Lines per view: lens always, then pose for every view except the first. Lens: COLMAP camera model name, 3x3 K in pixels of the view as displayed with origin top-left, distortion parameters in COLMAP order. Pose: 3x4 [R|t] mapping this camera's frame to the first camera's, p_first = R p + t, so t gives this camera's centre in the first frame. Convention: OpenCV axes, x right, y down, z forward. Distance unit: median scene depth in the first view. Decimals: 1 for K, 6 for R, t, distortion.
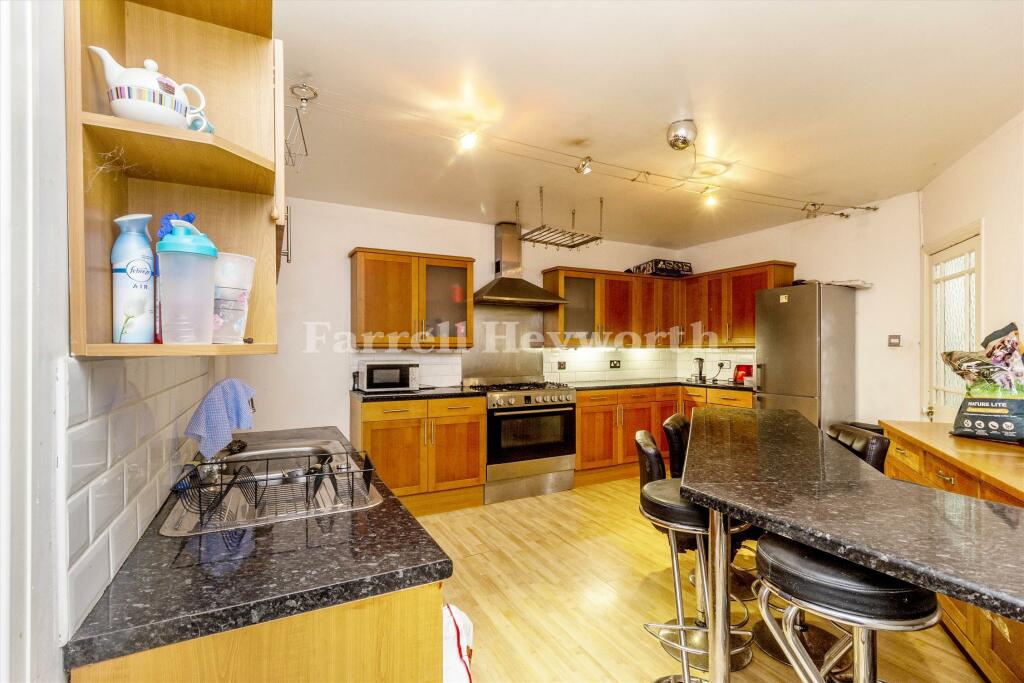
lens RADIAL K [[482.5, 0, 521.1], [0, 482.5, 352.9], [0, 0, 1]] dist [0.000233, 0.000031]
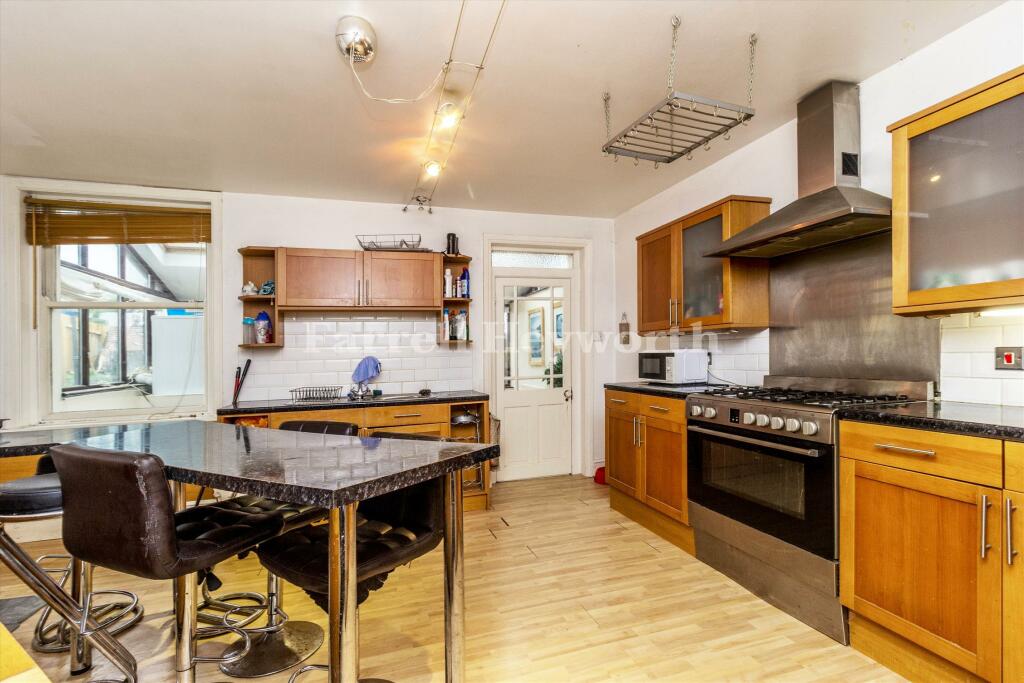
lens RADIAL K [[482.5, 0, 521.1], [0, 482.5, 352.9], [0, 0, 1]] dist [0.000233, 0.000031]
pose [[-0.166381, 0.001014, -0.986061, 0.659909], [0.004792, 0.999988, 0.000220, 0.021411], [0.986050, -0.004689, -0.166384, 0.890412]]
